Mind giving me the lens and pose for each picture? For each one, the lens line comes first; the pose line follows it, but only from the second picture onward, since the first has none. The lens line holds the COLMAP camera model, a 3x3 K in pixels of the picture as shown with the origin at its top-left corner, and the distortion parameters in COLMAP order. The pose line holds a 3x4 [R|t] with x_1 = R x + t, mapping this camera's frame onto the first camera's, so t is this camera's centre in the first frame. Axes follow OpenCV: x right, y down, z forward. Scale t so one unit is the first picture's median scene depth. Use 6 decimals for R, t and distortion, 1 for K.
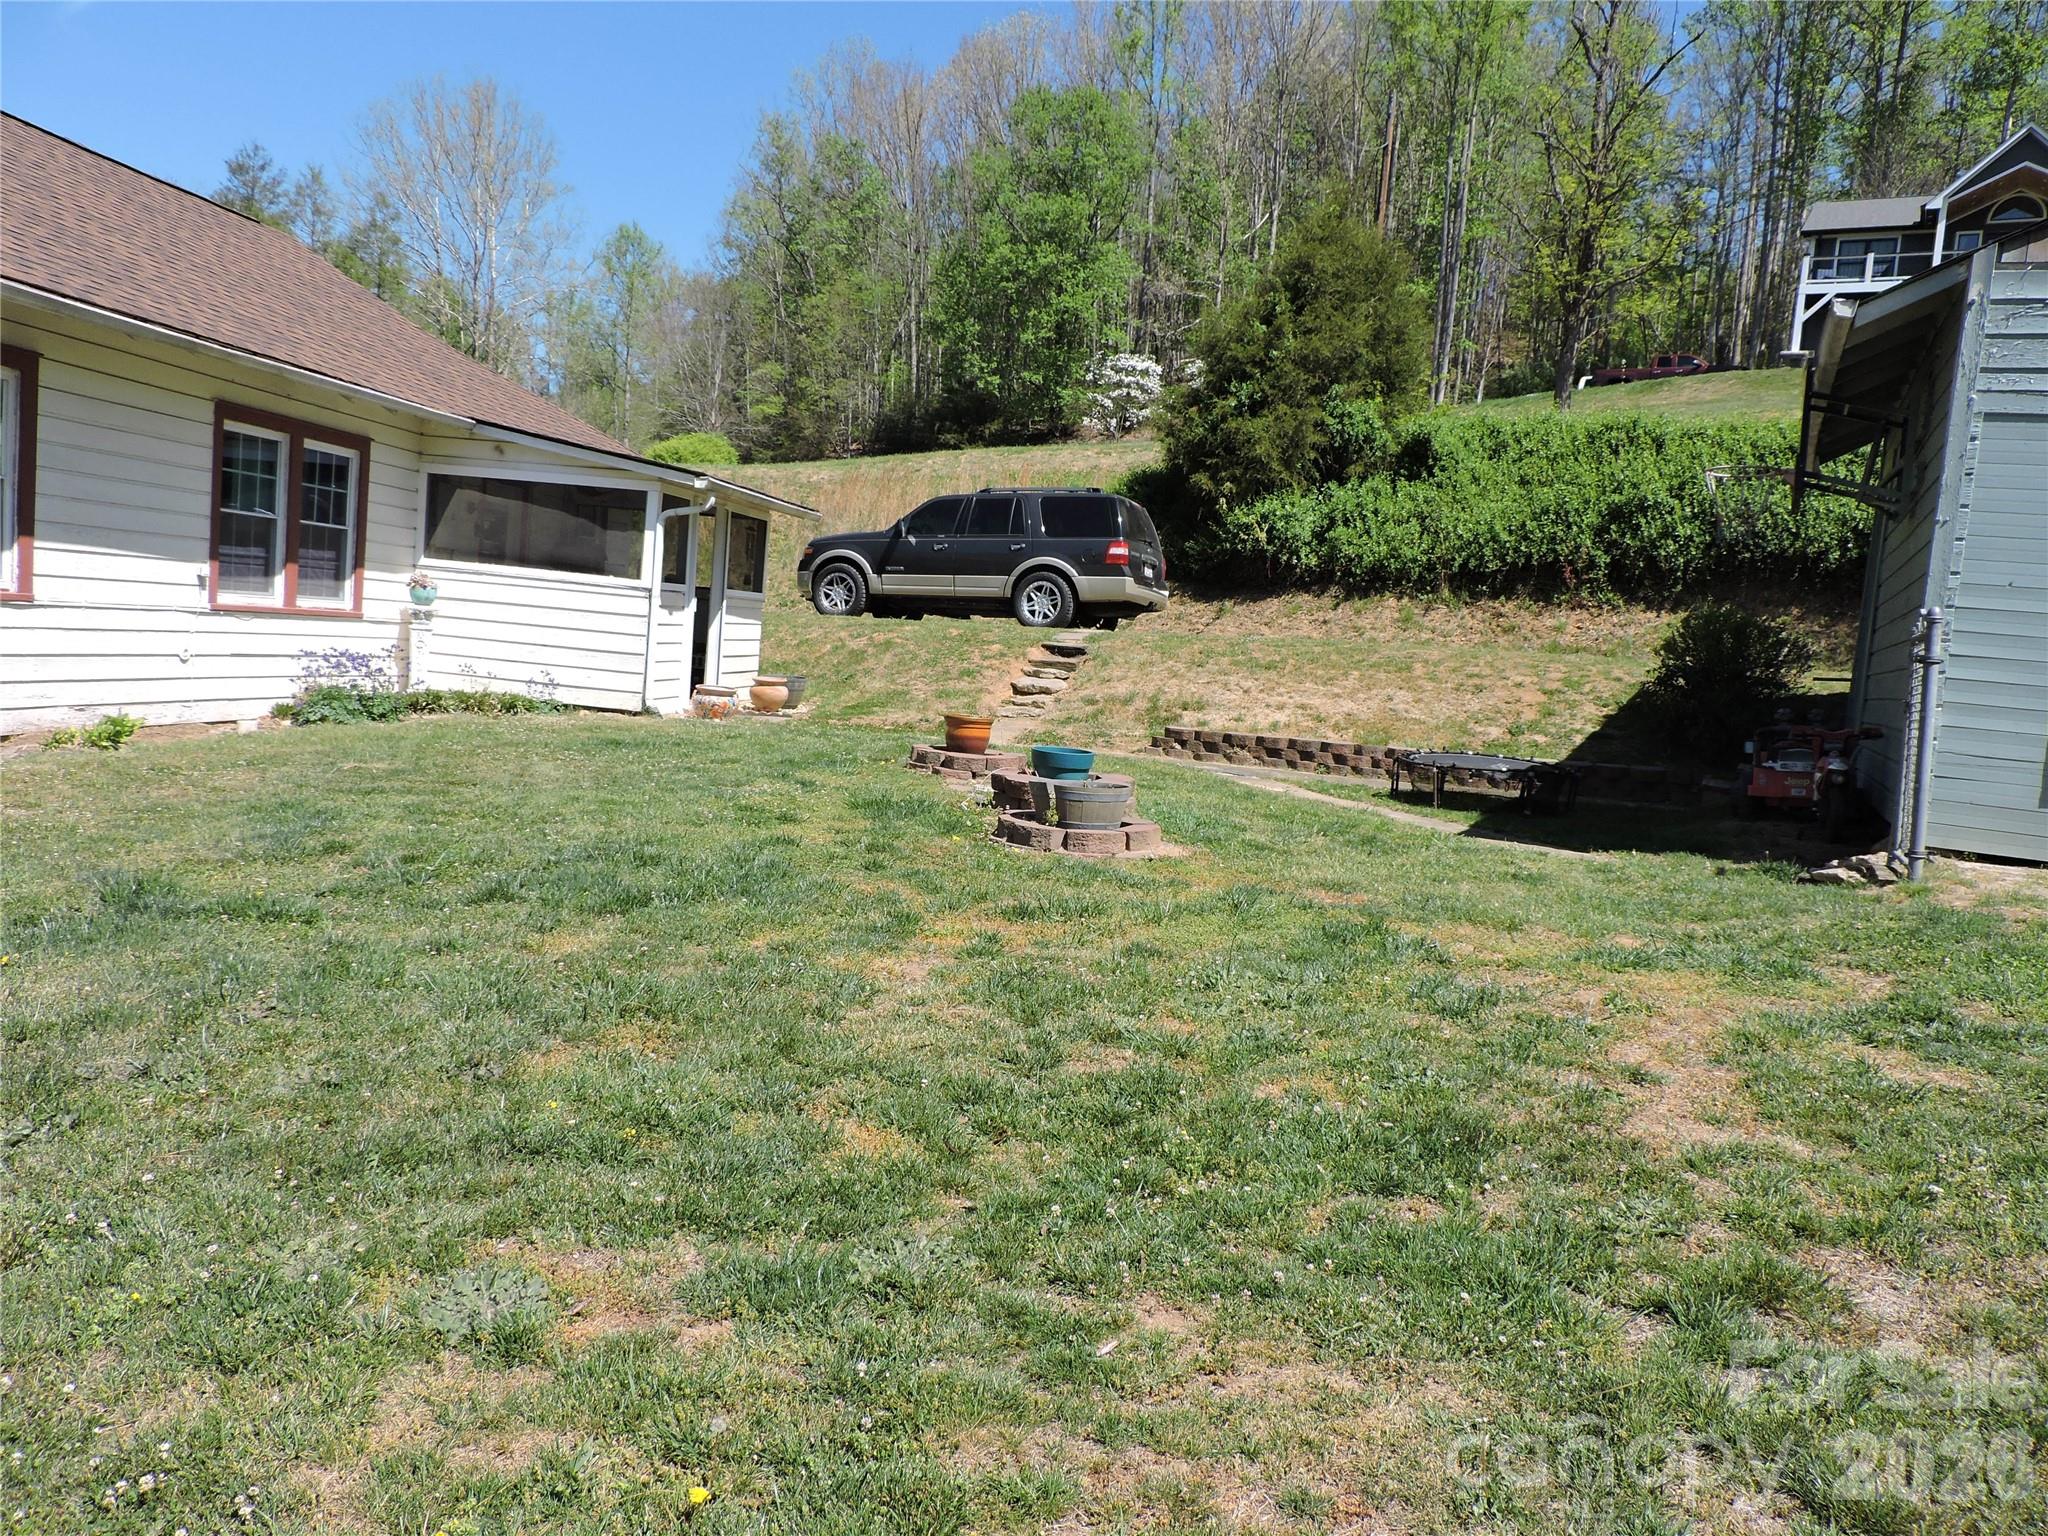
lens RADIAL K [[1454.3, 0, 1027.3], [0, 1454.3, 777.7], [0, 0, 1]] dist [-0.008650, -0.008368]
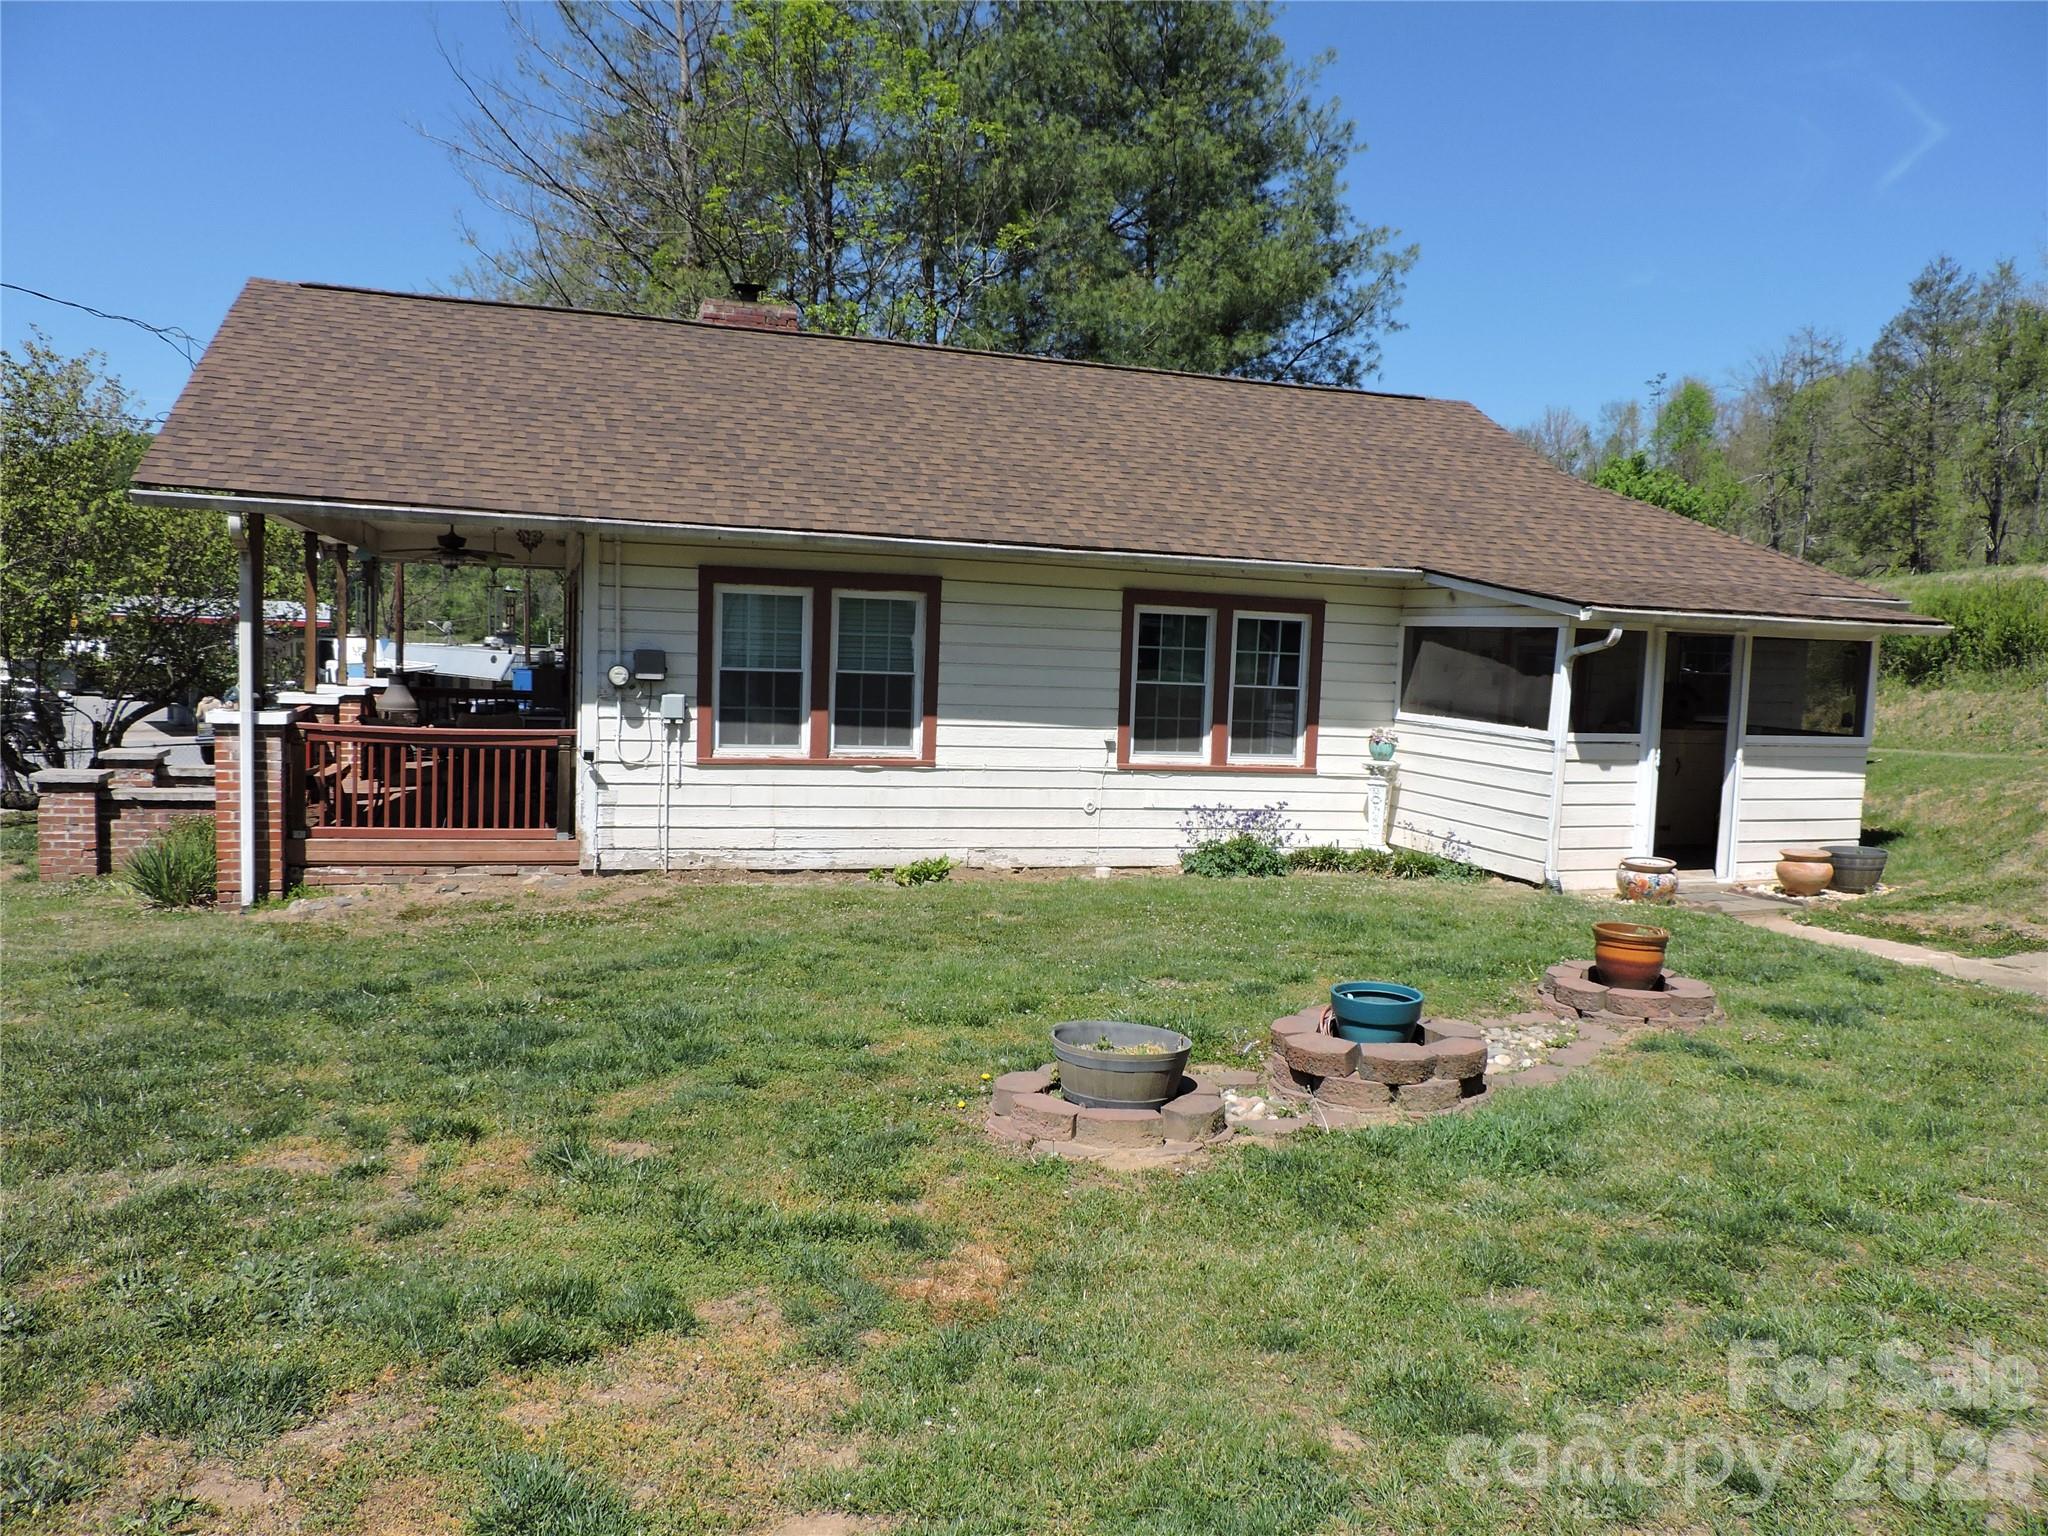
lens RADIAL K [[1486.9, 0, 1024.0], [0, 1486.9, 768.0], [0, 0, 1]] dist [-0.027704, 0.012502]
pose [[0.449012, 0.002671, -0.893522, 0.364437], [-0.087205, 0.995353, -0.040847, -0.049414], [0.889260, 0.096261, 0.447159, 0.321630]]
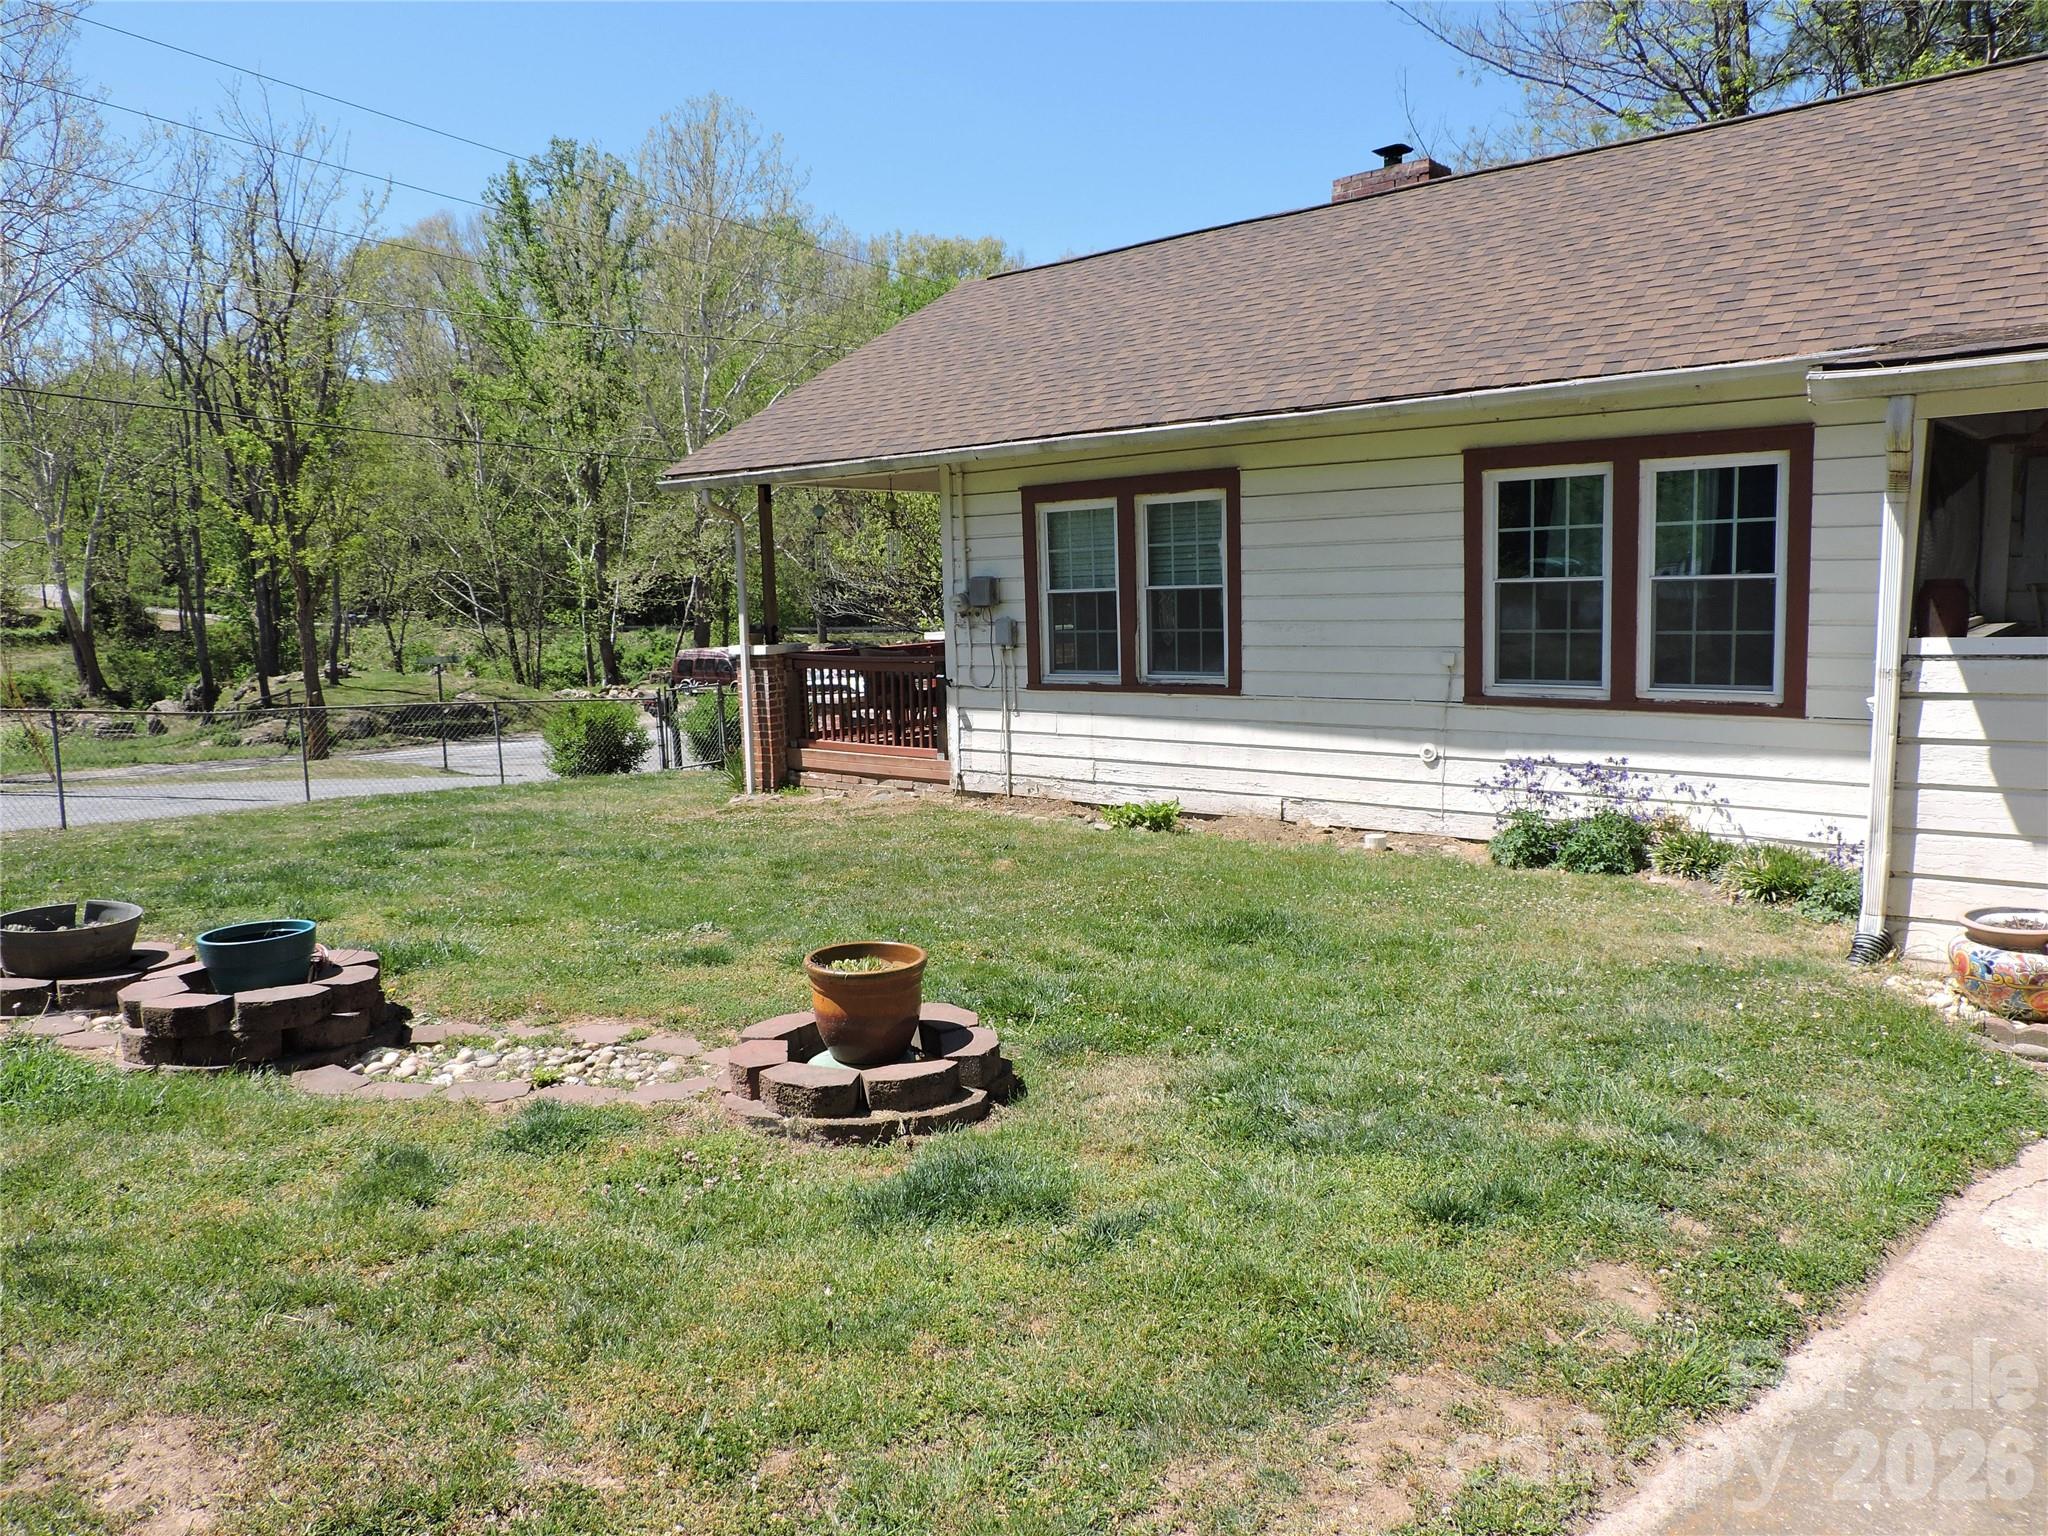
lens RADIAL K [[1486.9, 0, 1024.0], [0, 1486.9, 768.0], [0, 0, 1]] dist [-0.027704, 0.012502]
pose [[-0.532802, 0.032766, -0.845605, 0.230623], [-0.099251, 0.989934, 0.100895, -0.111399], [0.840400, 0.137684, -0.524187, 0.982993]]
